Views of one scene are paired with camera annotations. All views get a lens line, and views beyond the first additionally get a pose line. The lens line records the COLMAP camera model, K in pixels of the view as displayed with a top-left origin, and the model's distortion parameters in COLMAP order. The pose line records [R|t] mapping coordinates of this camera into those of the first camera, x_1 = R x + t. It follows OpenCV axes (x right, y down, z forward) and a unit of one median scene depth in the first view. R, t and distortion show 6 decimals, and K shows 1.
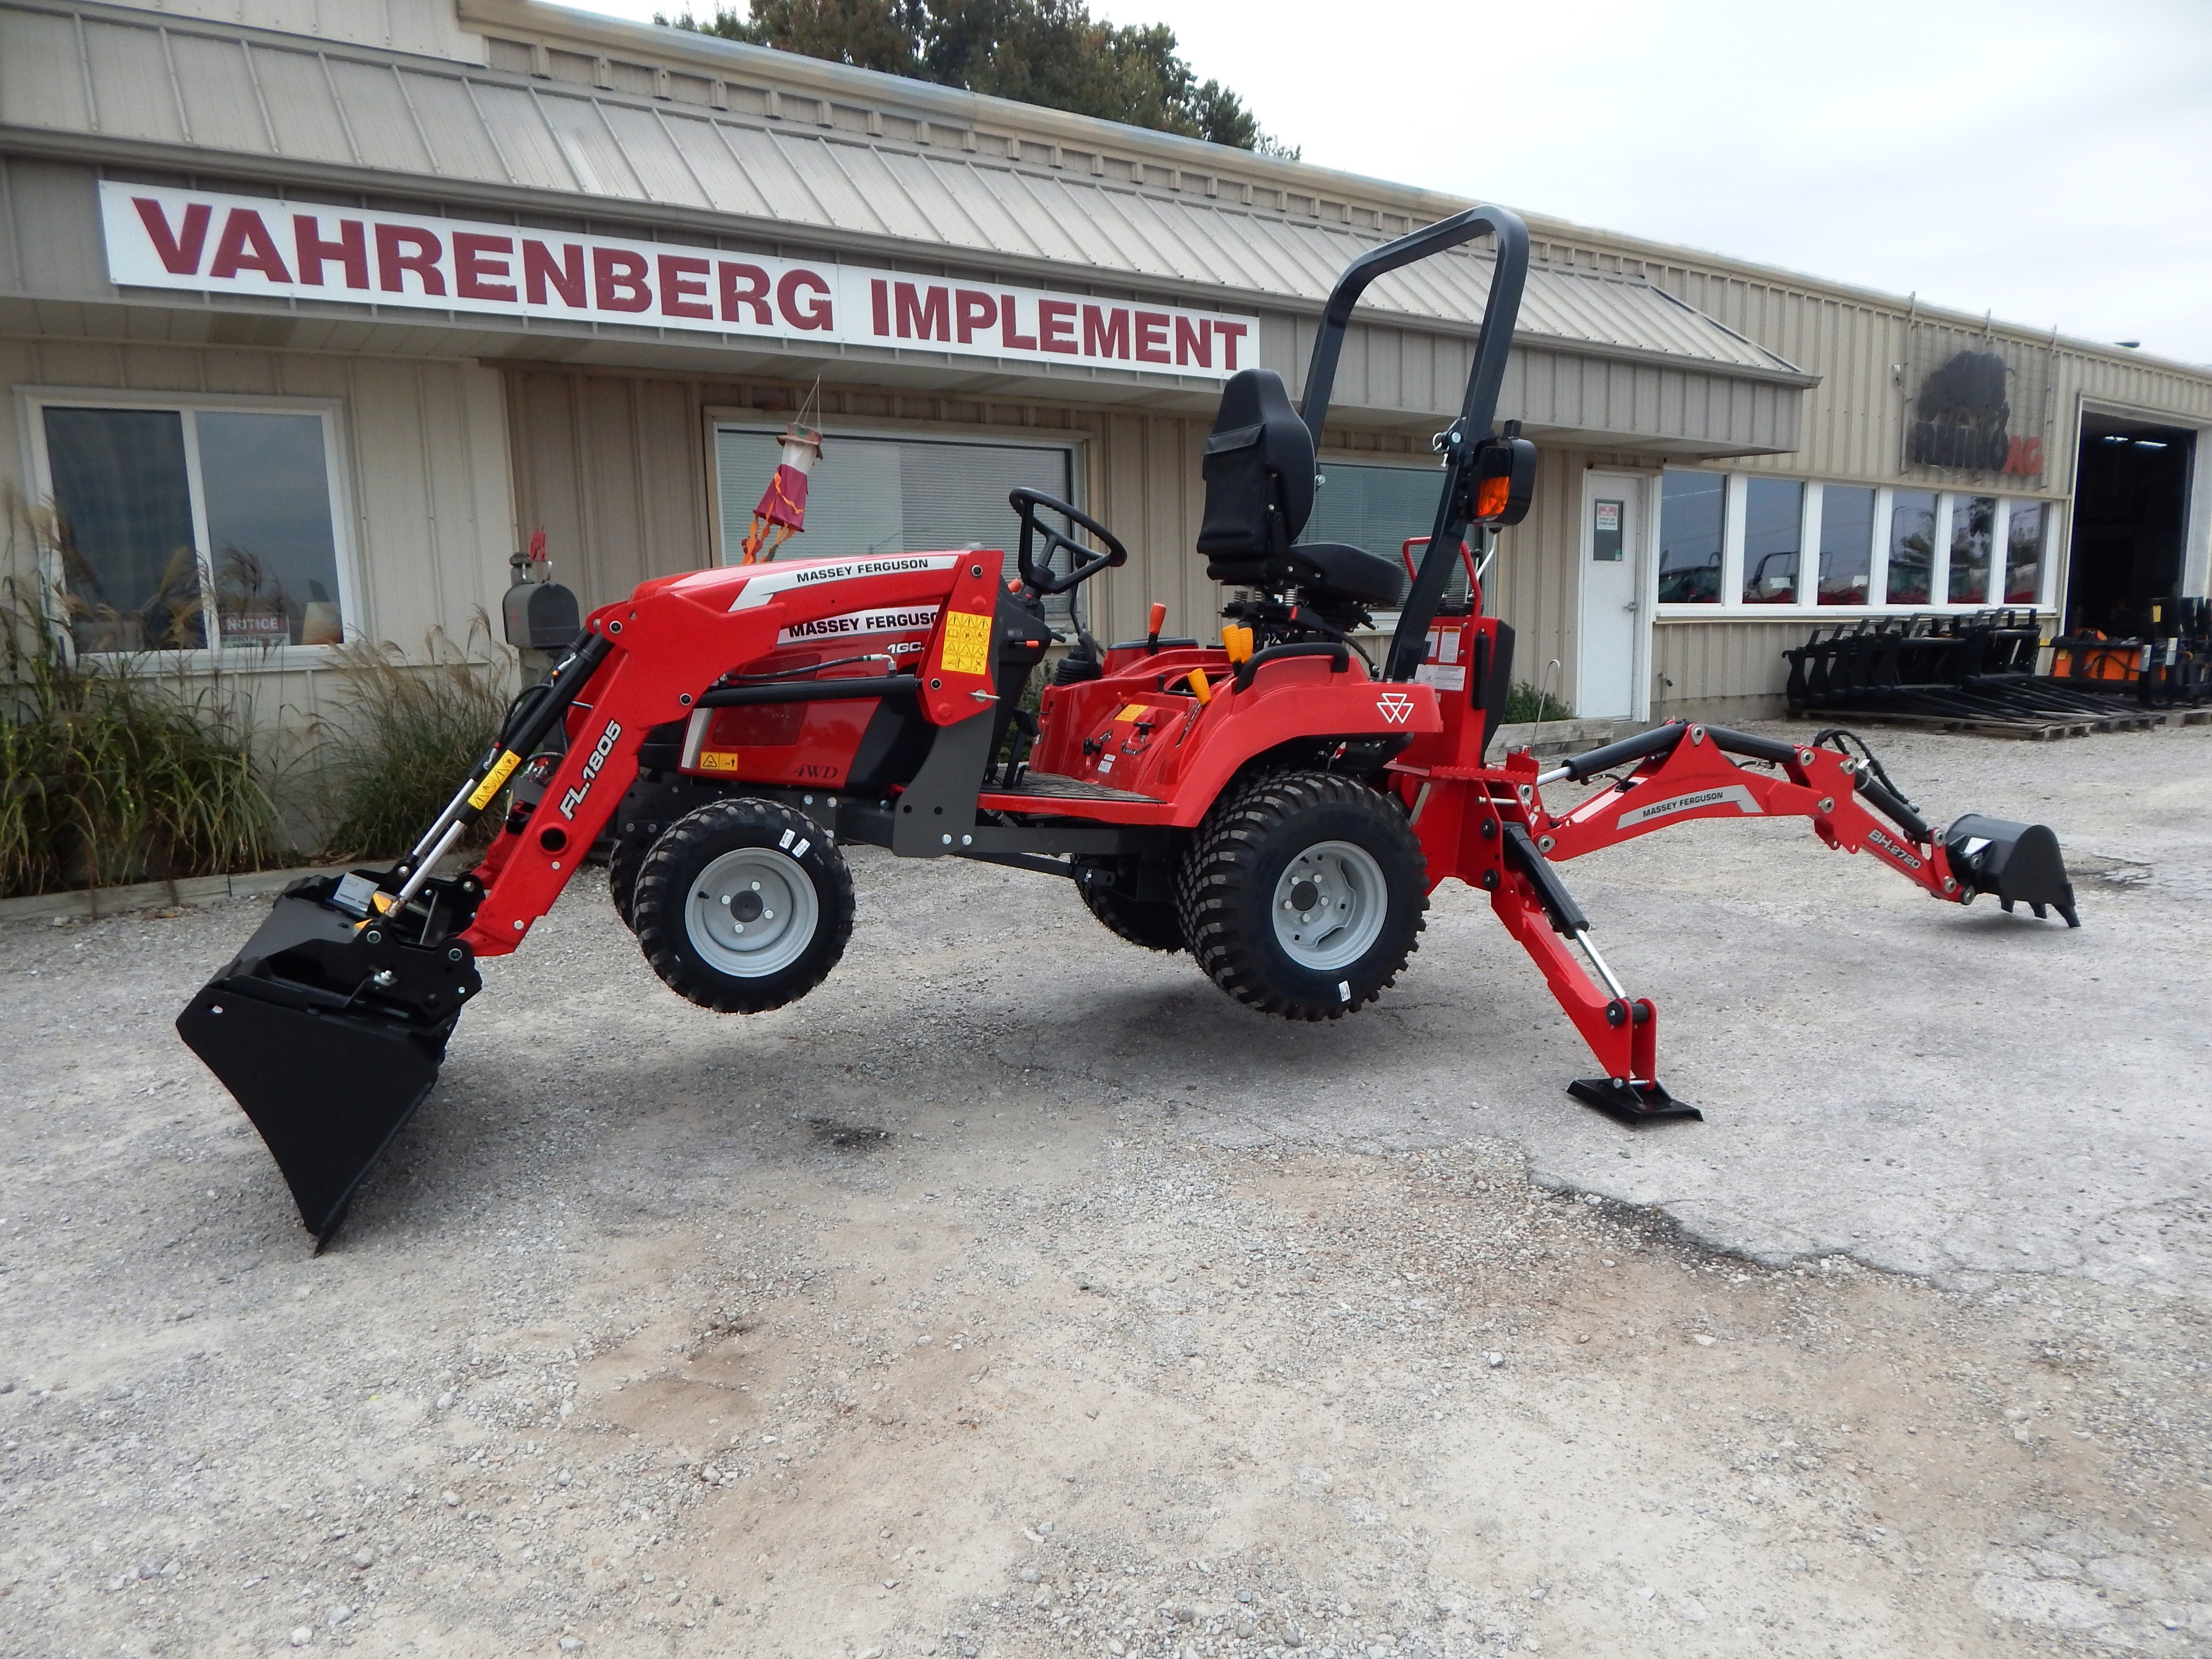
lens RADIAL K [[1482.2, 0, 1106.0], [0, 1482.2, 829.5], [0, 0, 1]] dist [0.027389, -0.017669]
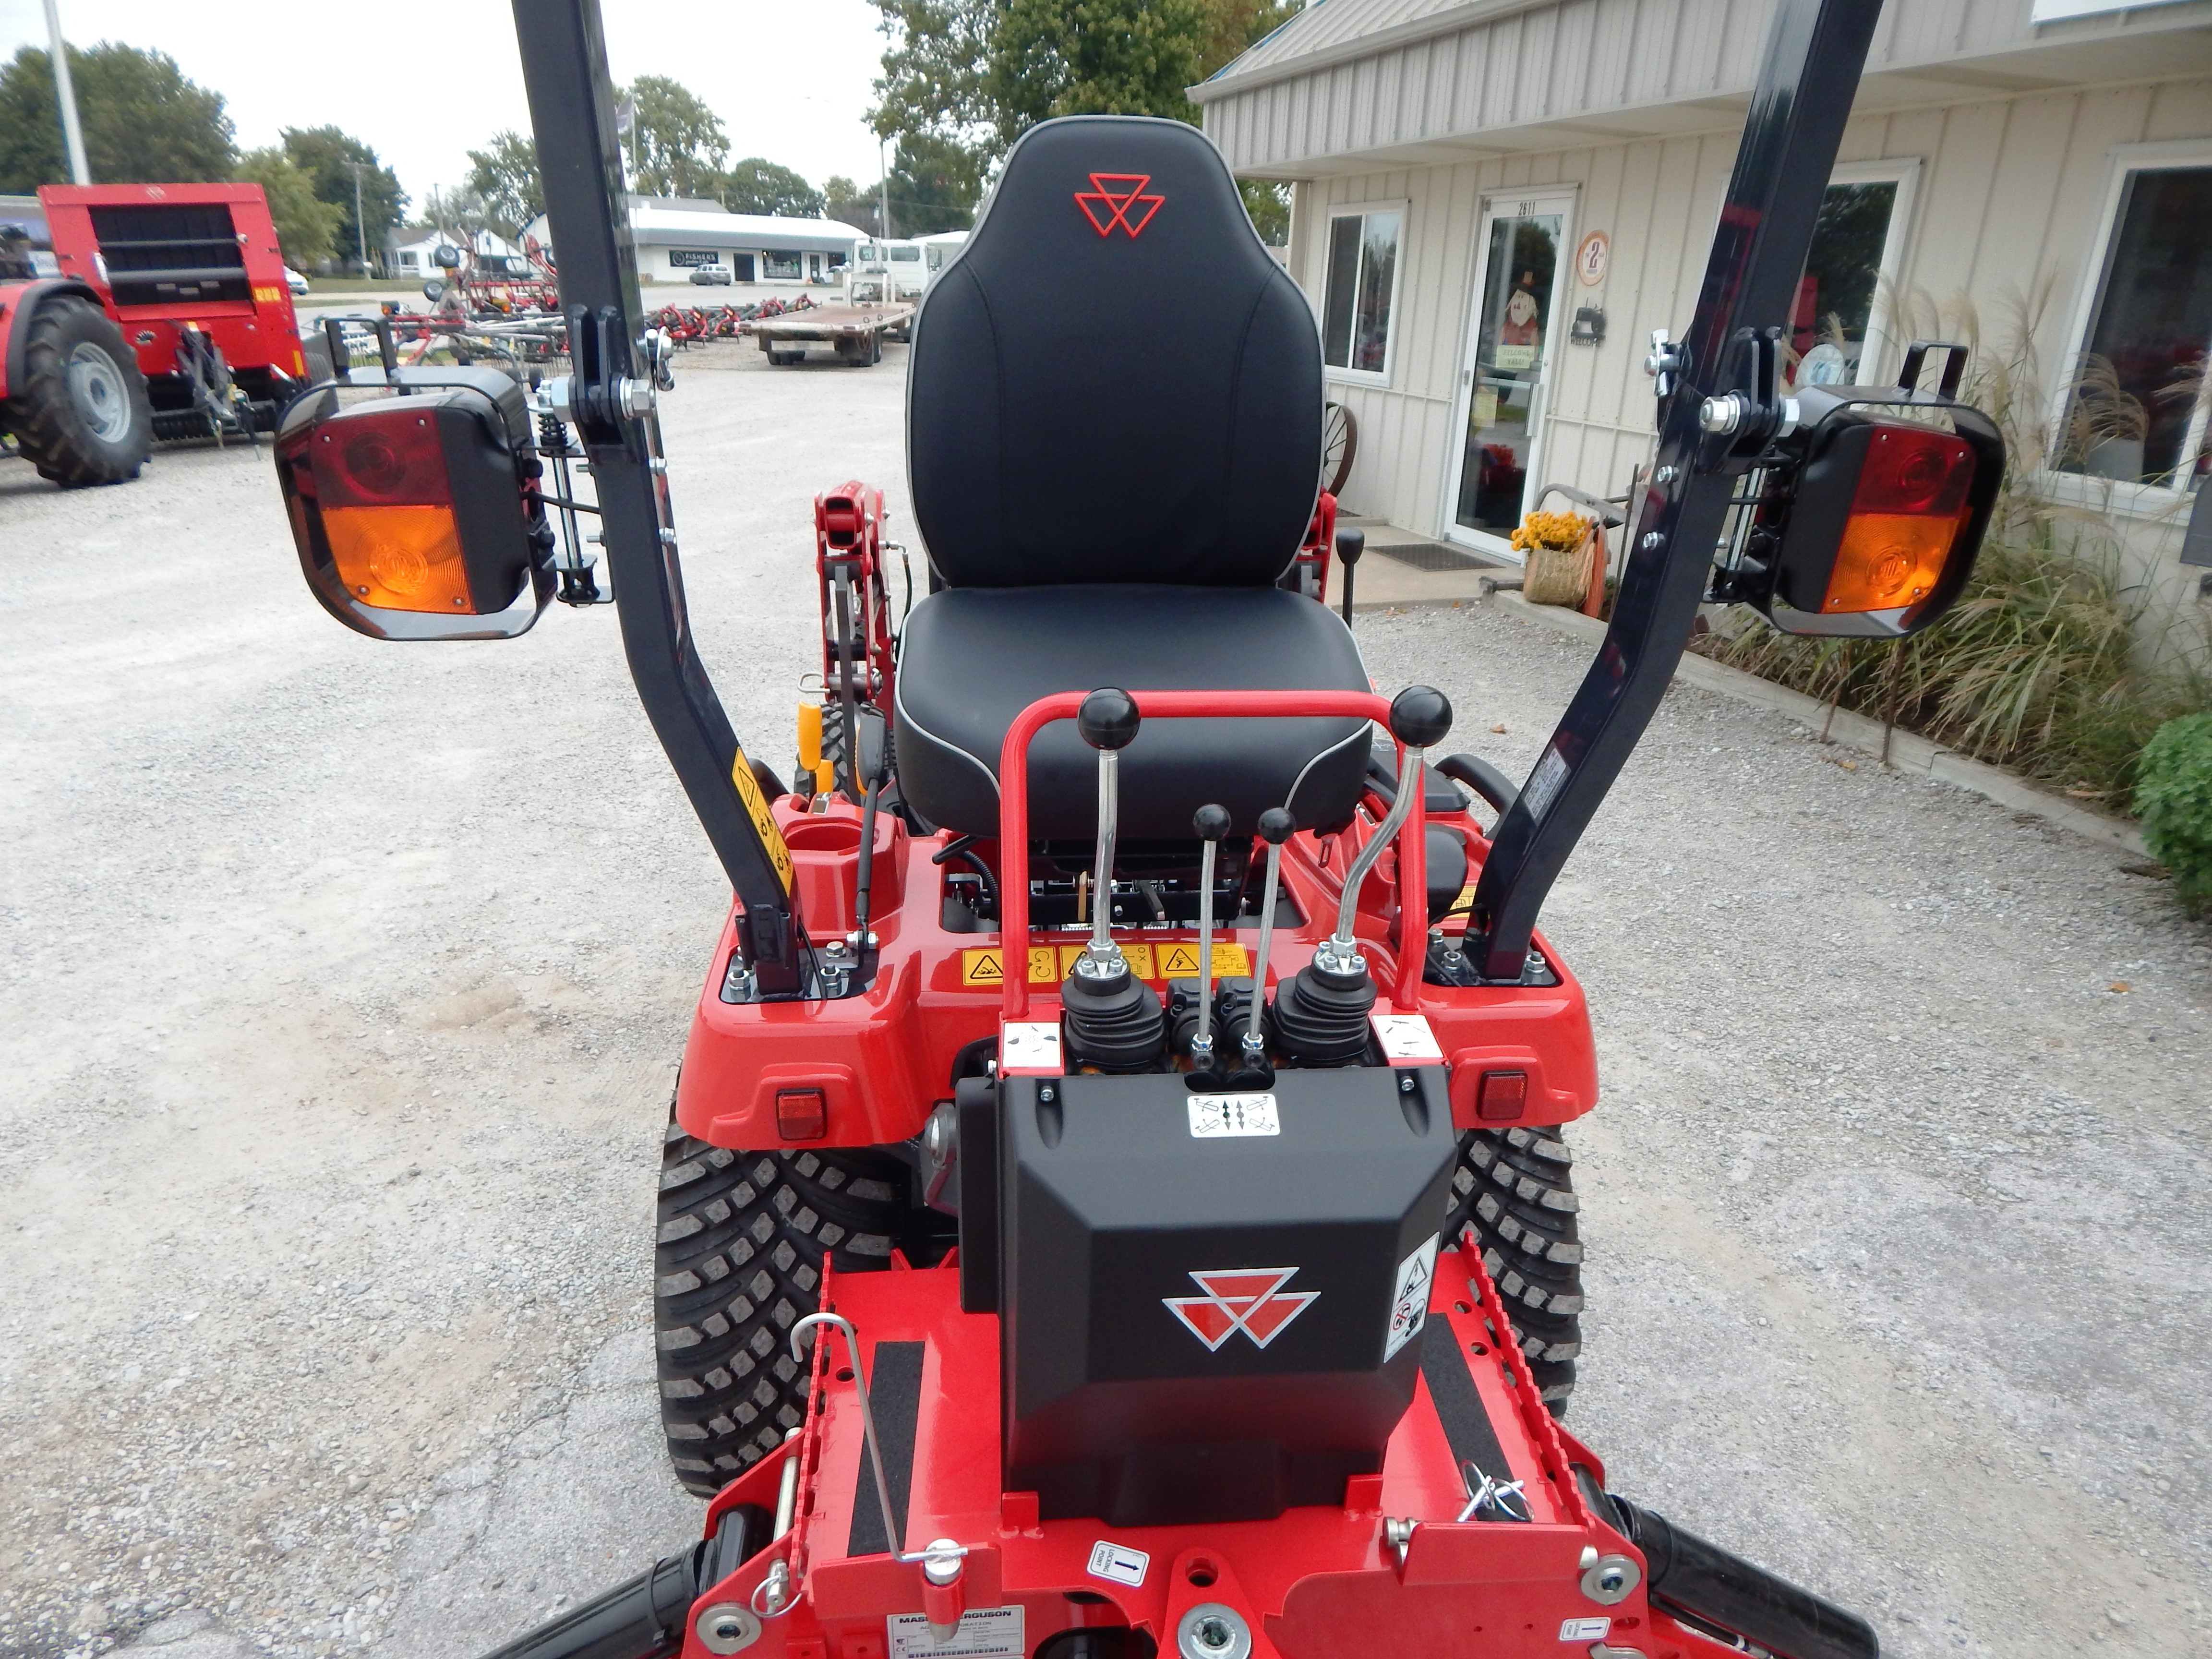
lens RADIAL K [[1462.0, 0, 1092.9], [0, 1462.0, 847.1], [0, 0, 1]] dist [-0.003168, -0.000092]
pose [[-0.272027, 0.365108, -0.890335, 0.303264], [-0.170886, 0.892192, 0.418081, -0.182811], [0.946995, 0.265876, -0.180309, 0.684921]]
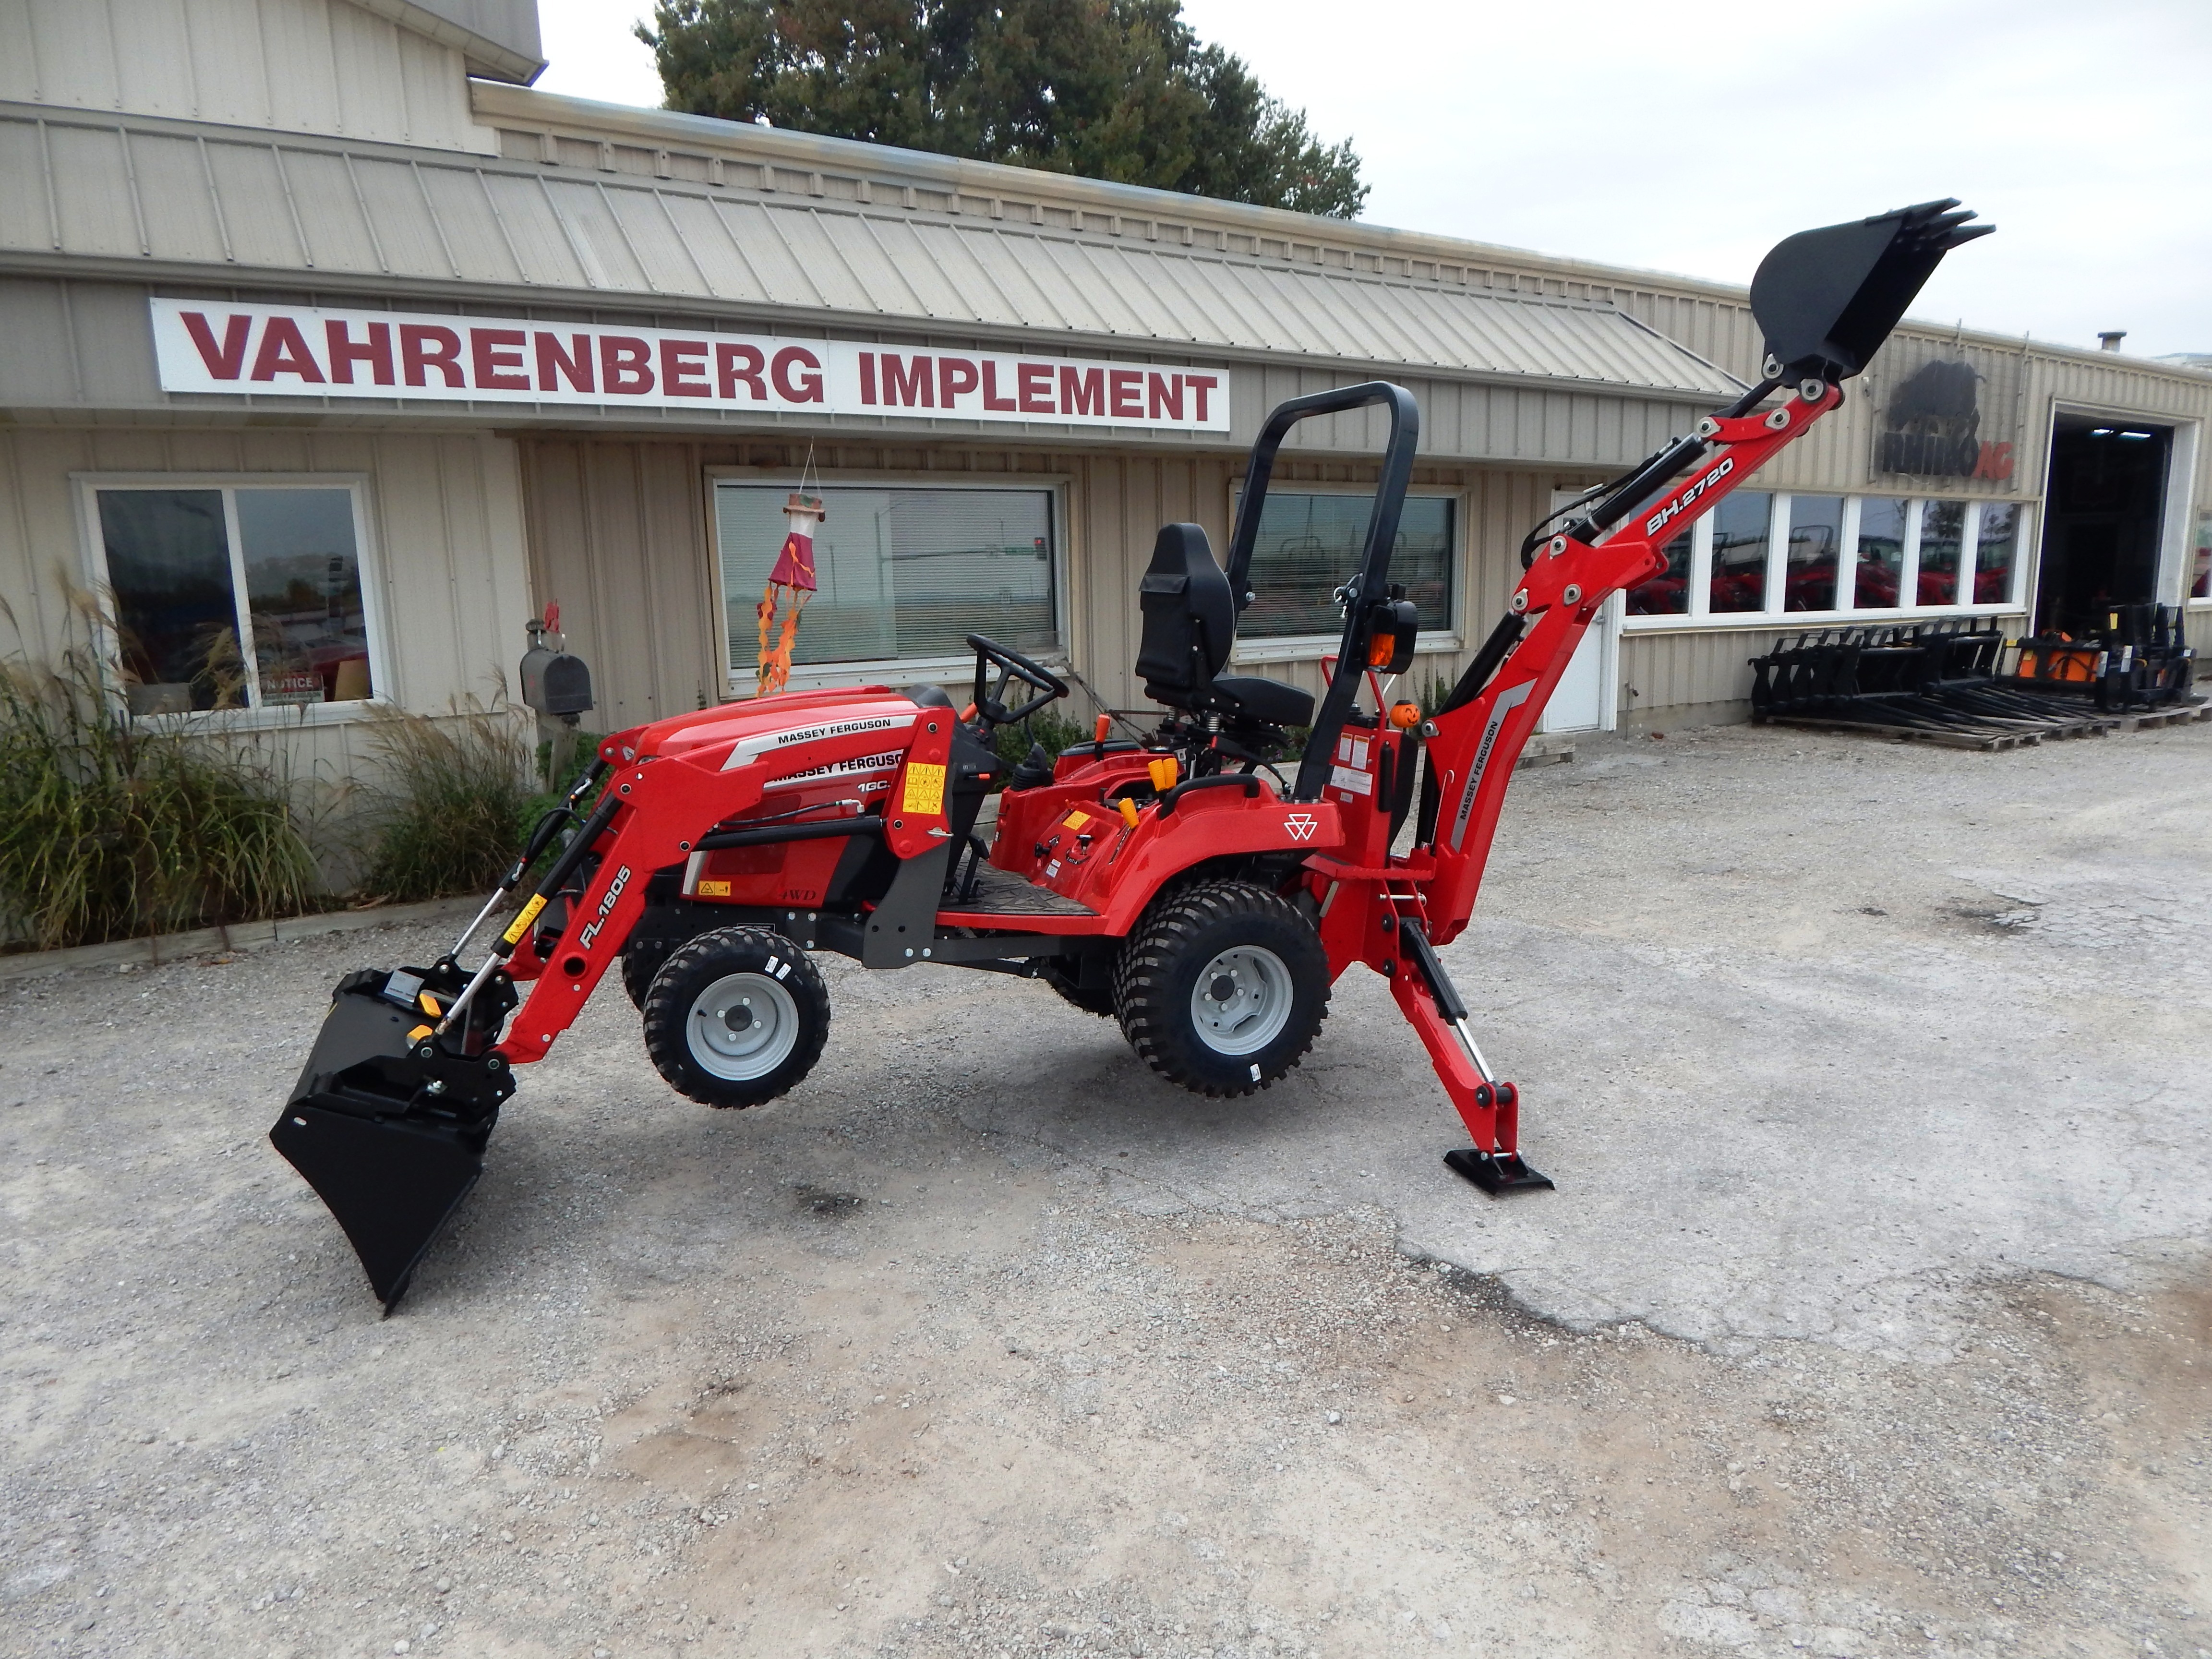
lens RADIAL K [[1488.4, 0, 1106.0], [0, 1488.4, 829.5], [0, 0, 1]] dist [0.030487, -0.018120]
pose [[0.999980, 0.000219, -0.006333, 0.029841], [-0.000024, 0.999525, 0.030806, -0.068040], [0.006337, -0.030805, 0.999505, -0.093133]]
